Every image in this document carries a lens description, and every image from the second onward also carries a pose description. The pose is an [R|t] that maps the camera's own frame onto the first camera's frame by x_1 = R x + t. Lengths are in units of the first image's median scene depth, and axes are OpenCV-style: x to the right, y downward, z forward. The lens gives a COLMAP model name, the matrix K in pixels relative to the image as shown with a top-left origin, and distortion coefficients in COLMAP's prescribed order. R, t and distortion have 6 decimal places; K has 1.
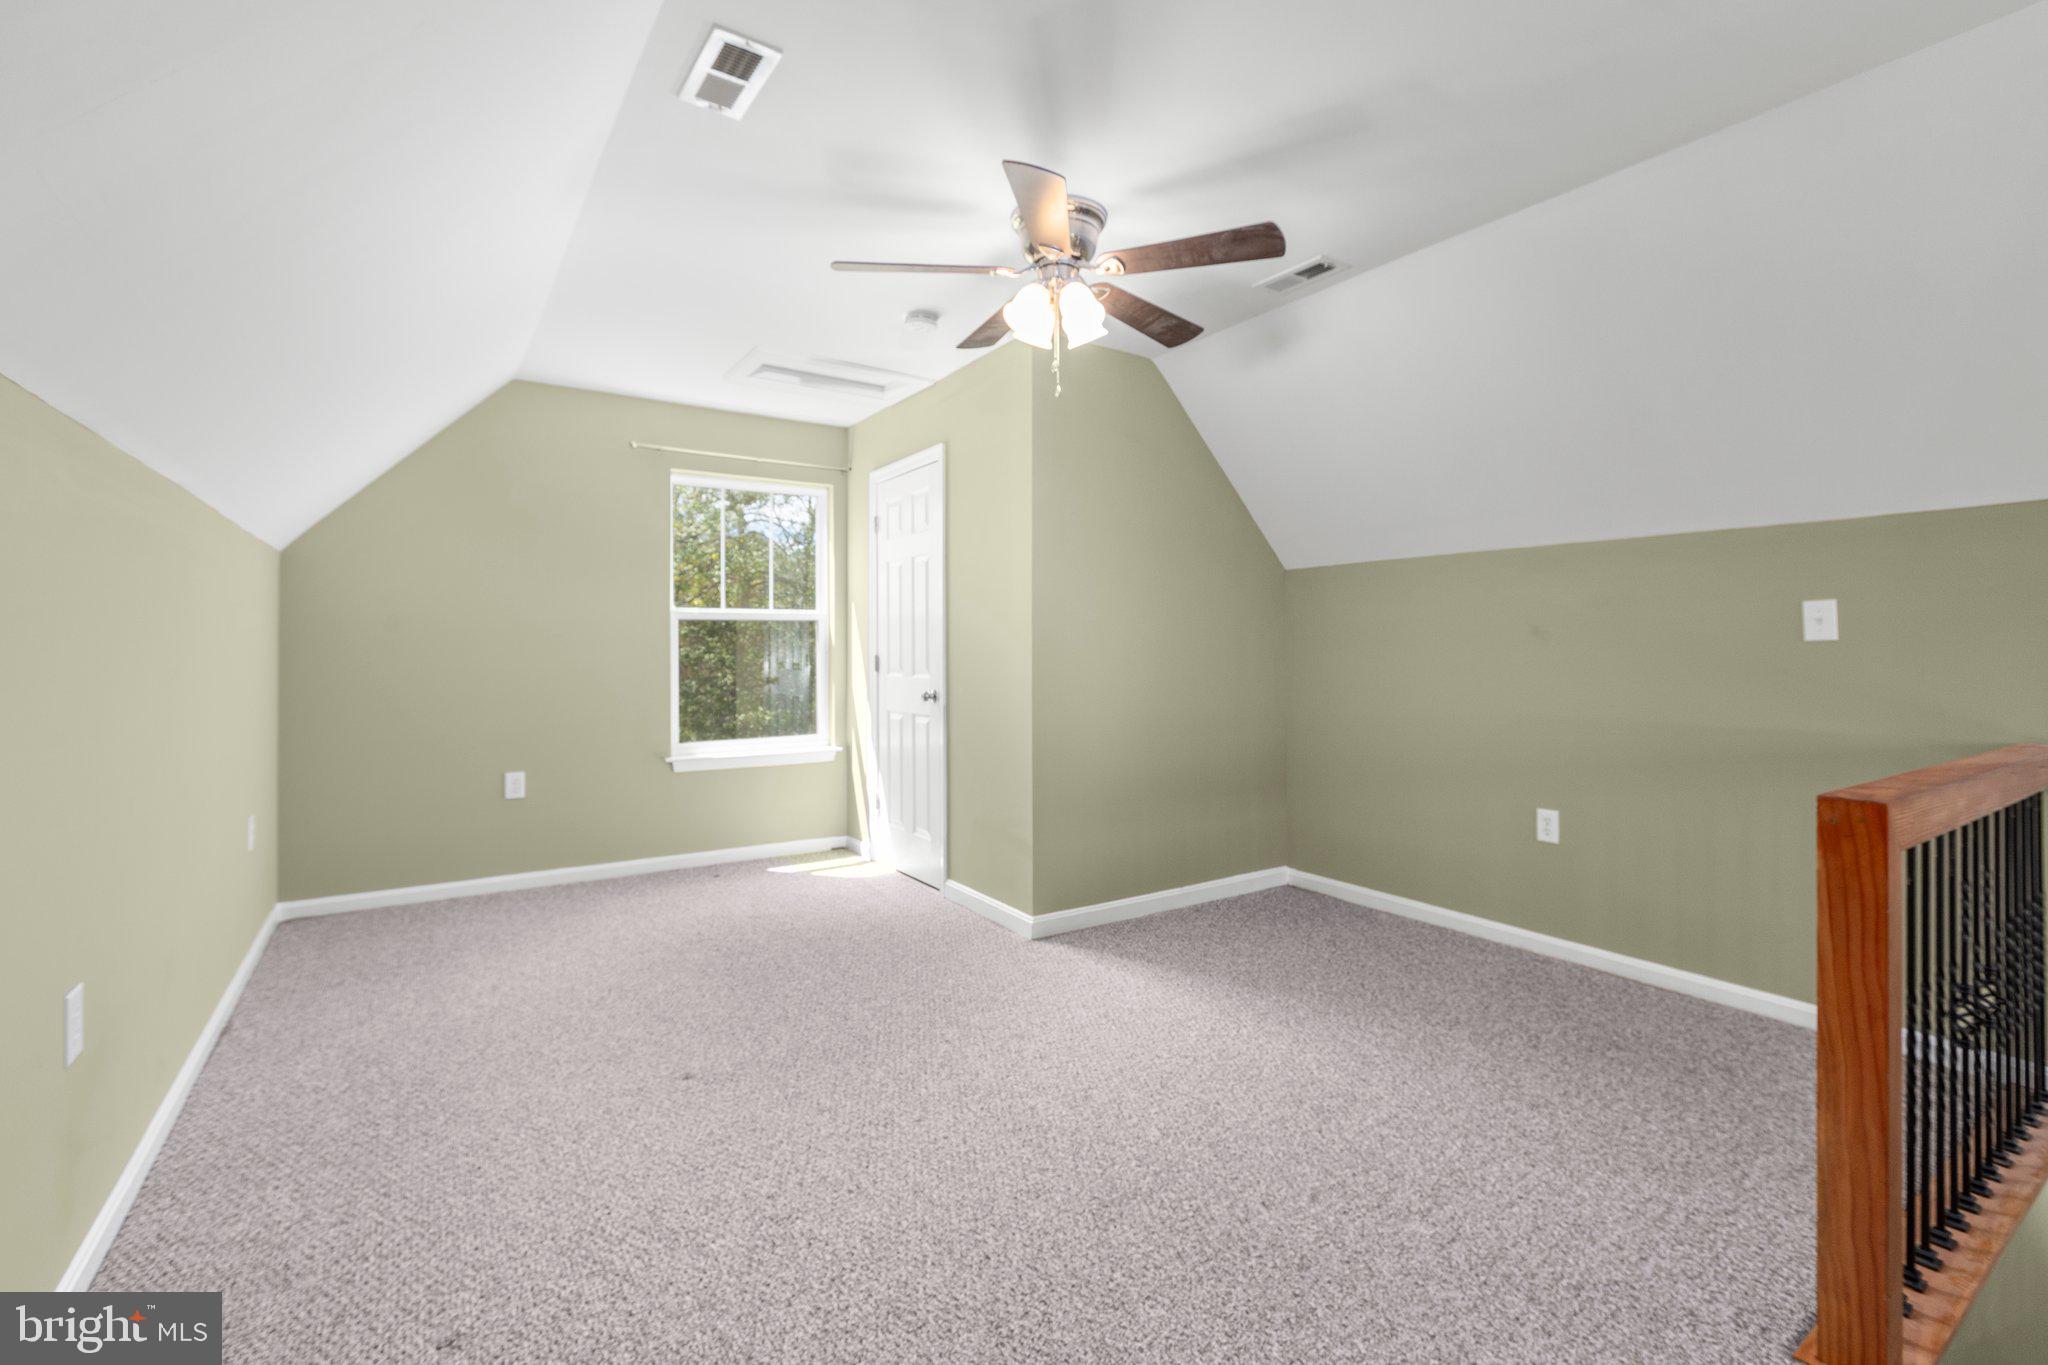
lens RADIAL K [[914.3, 0, 1030.3], [0, 914.3, 647.1], [0, 0, 1]] dist [-0.000831, -0.001578]
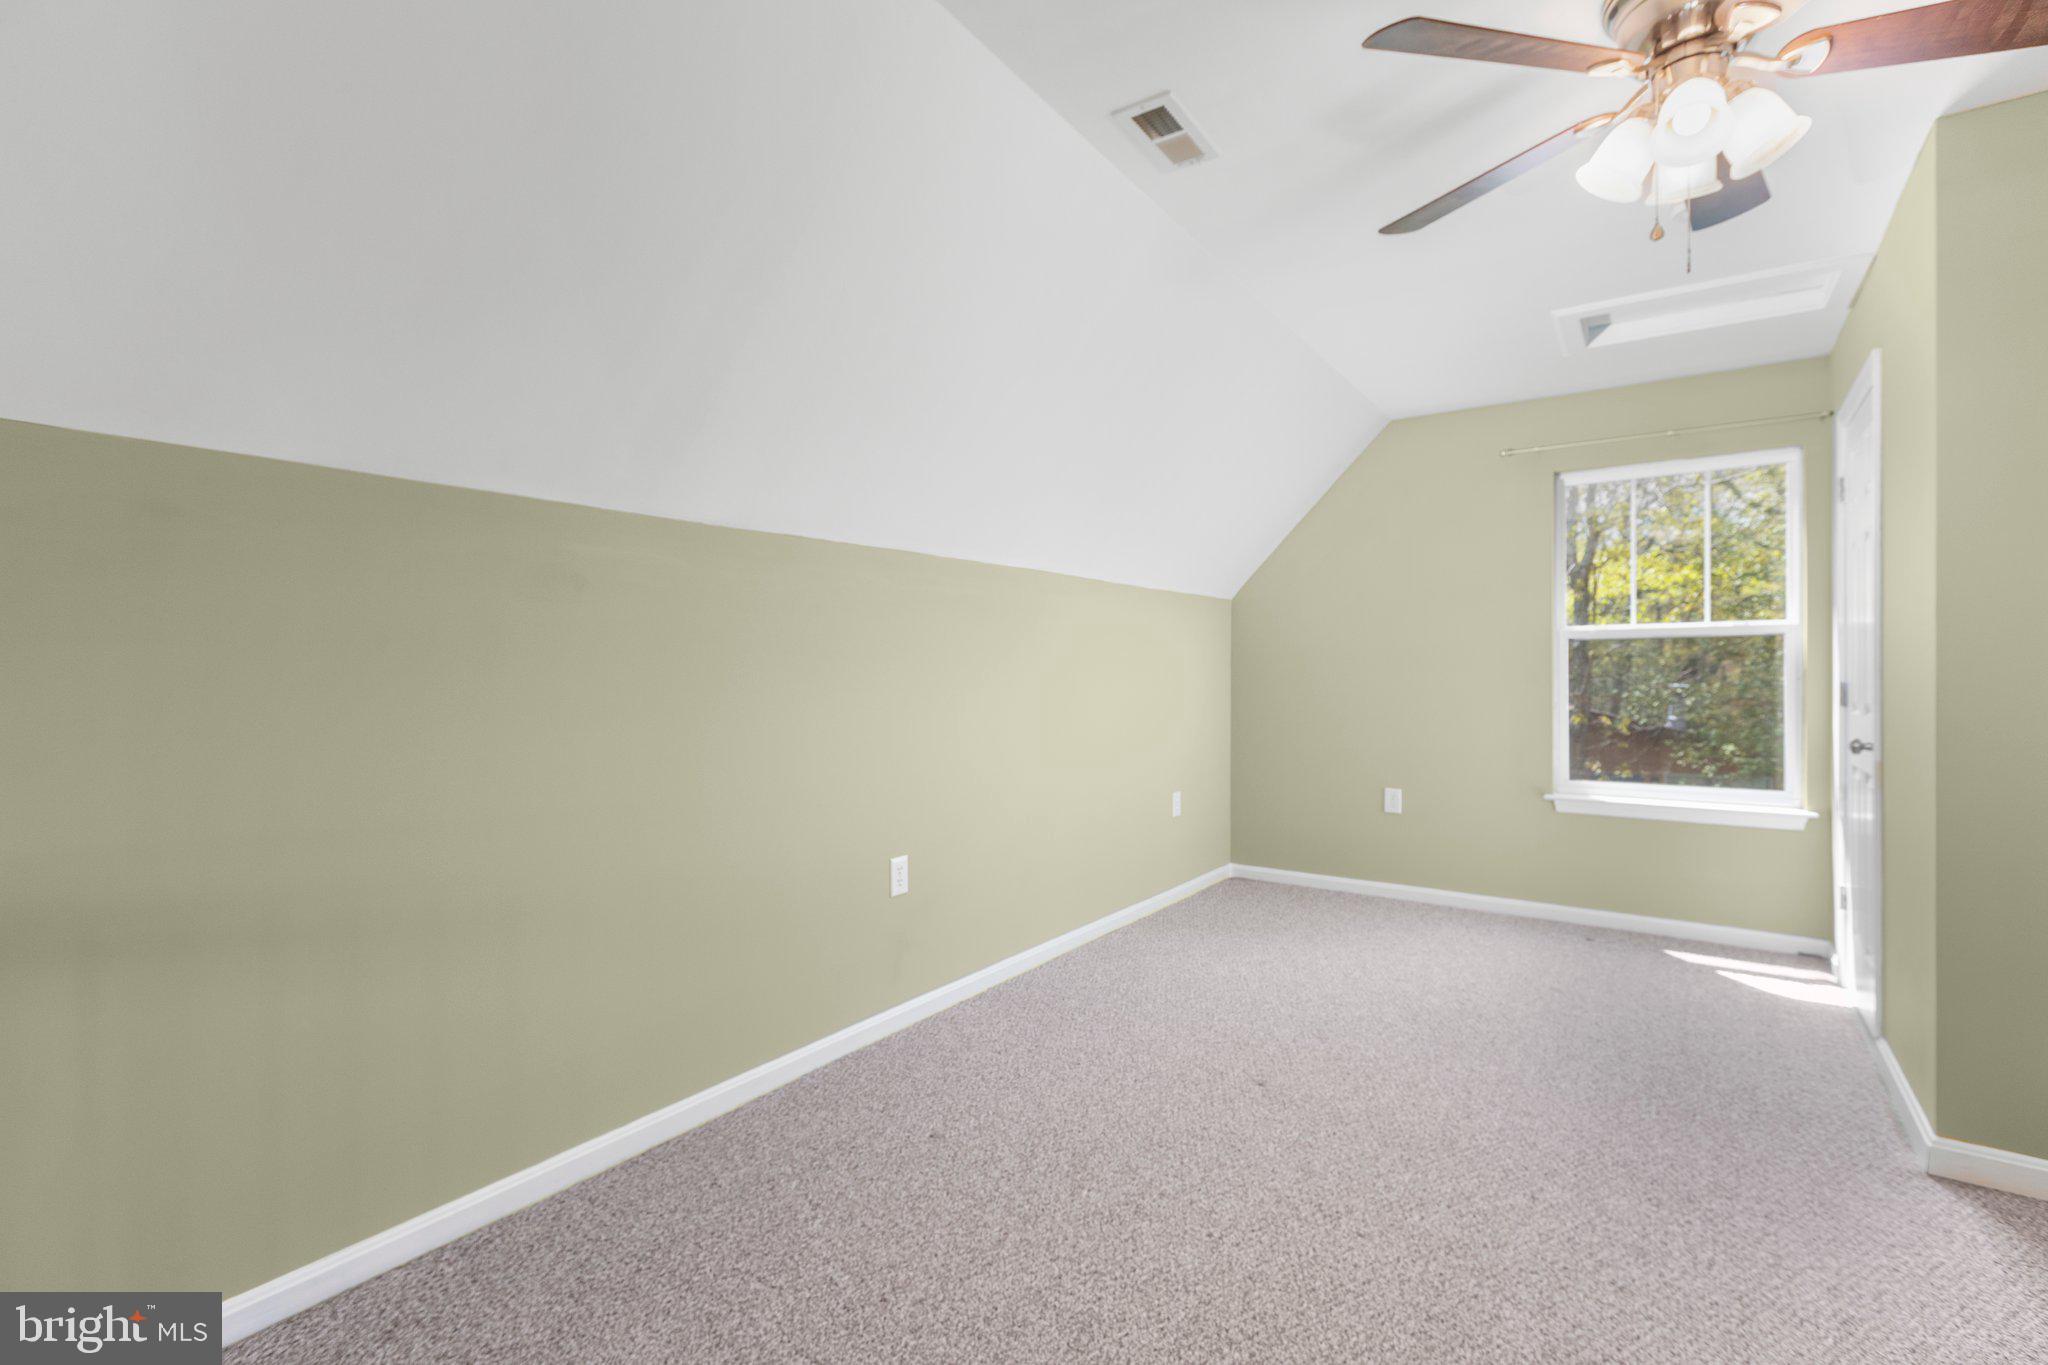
lens RADIAL K [[914.8, 0, 1012.5], [0, 914.8, 681.1], [0, 0, 1]] dist [-0.000442, -0.000375]
pose [[0.341795, 0.007681, -0.939743, 0.371666], [0.003025, 0.999952, 0.009273, -0.000091], [0.939769, -0.006012, 0.341756, 0.278091]]
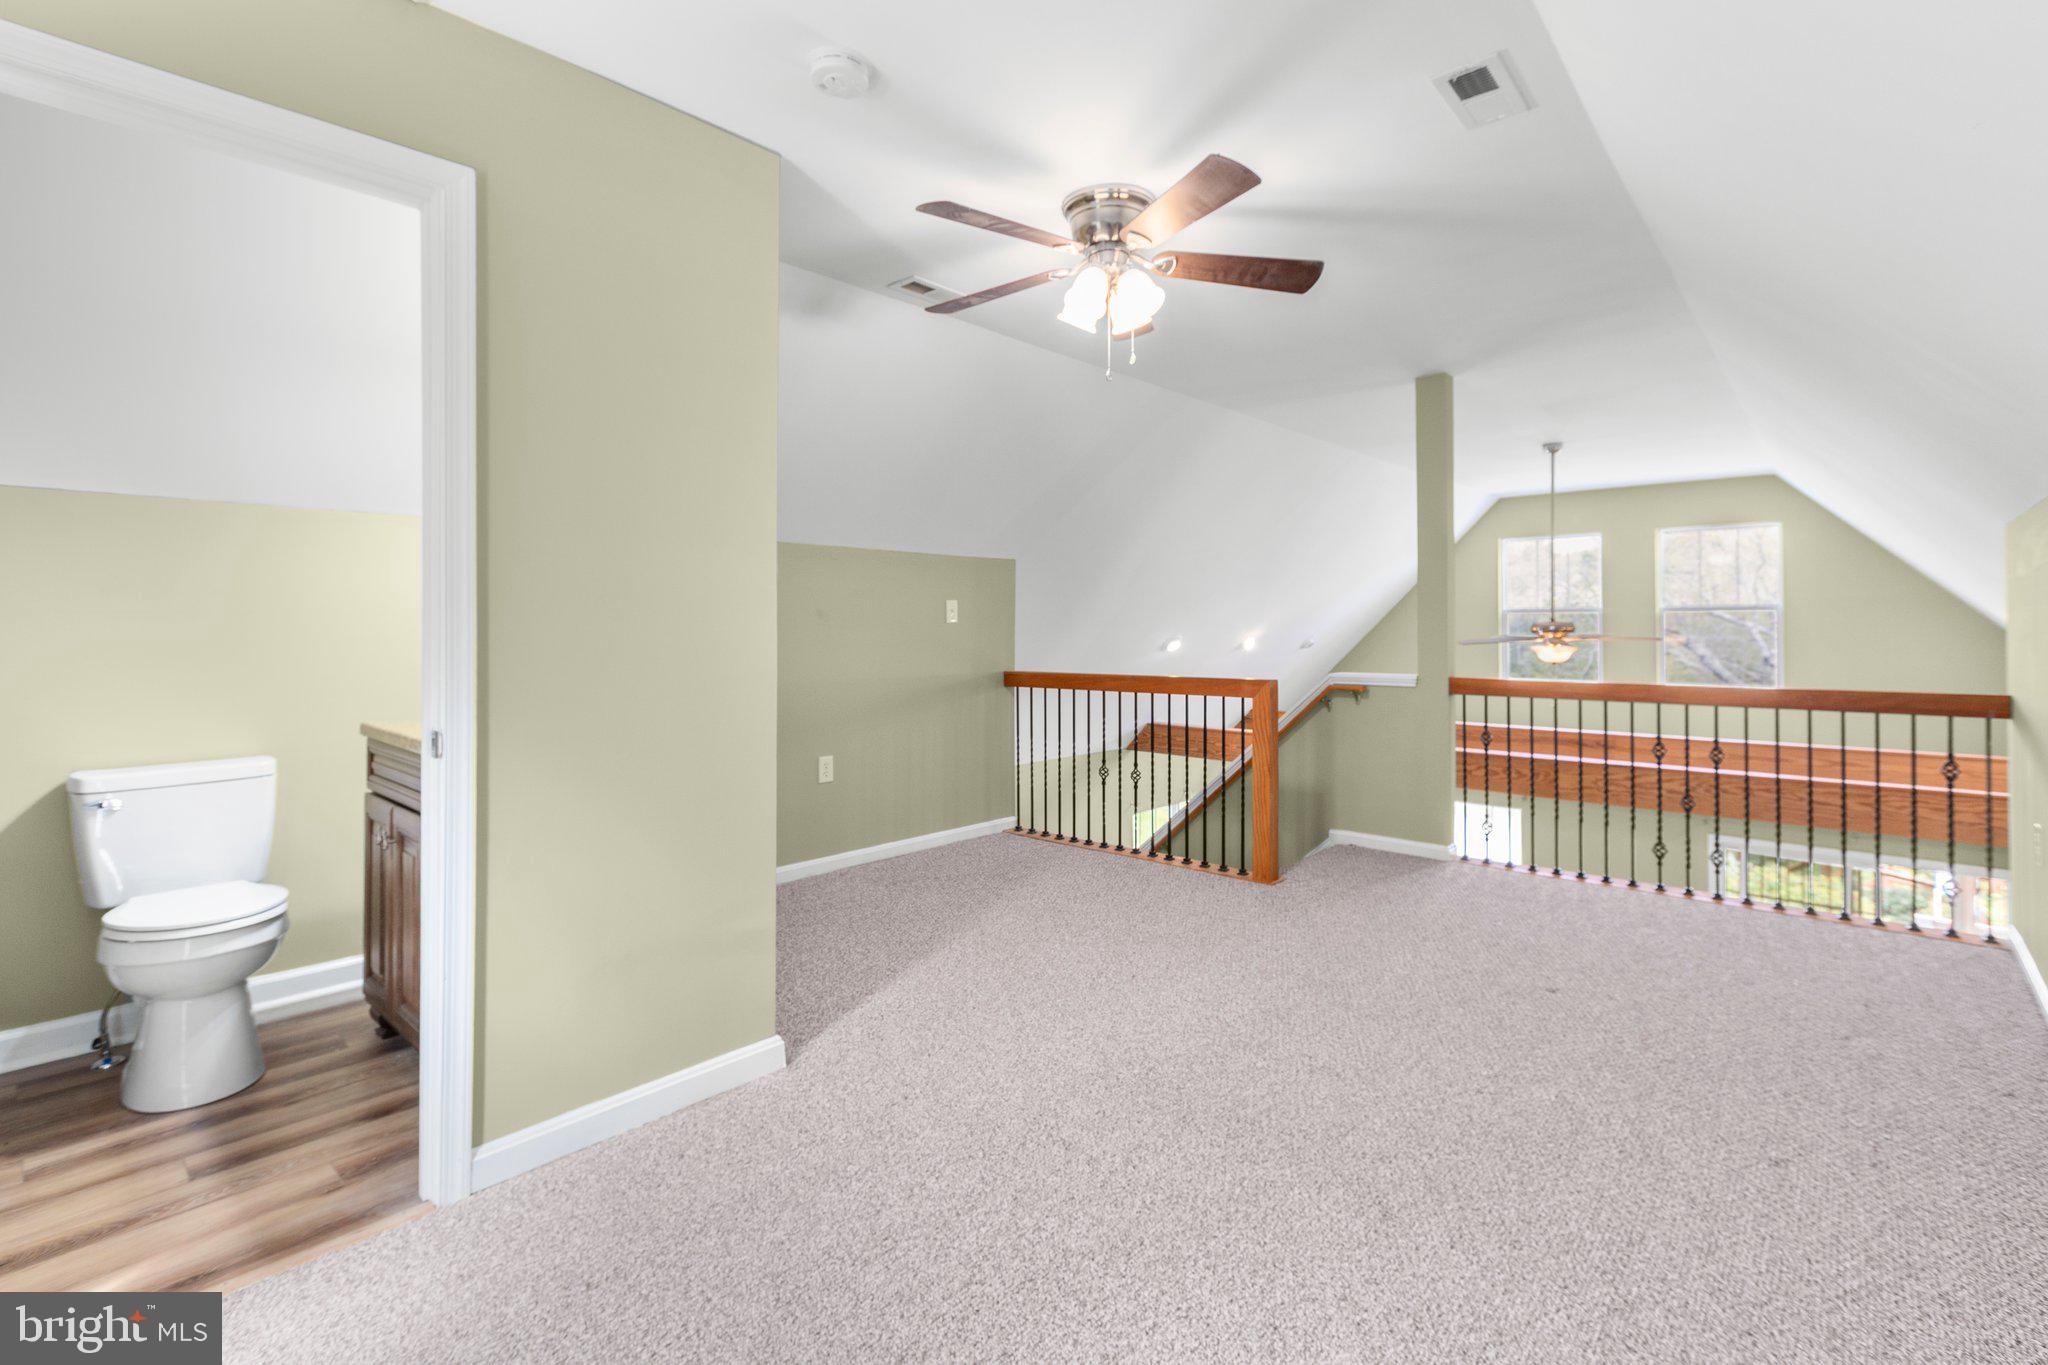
lens RADIAL K [[916.8, 0, 1027.8], [0, 916.8, 621.6], [0, 0, 1]] dist [-0.000642, -0.000162]
pose [[-0.247610, 0.005924, 0.968842, -0.744946], [-0.002624, 0.999974, -0.006785, 0.000843], [-0.968856, -0.004222, -0.247588, 1.073083]]
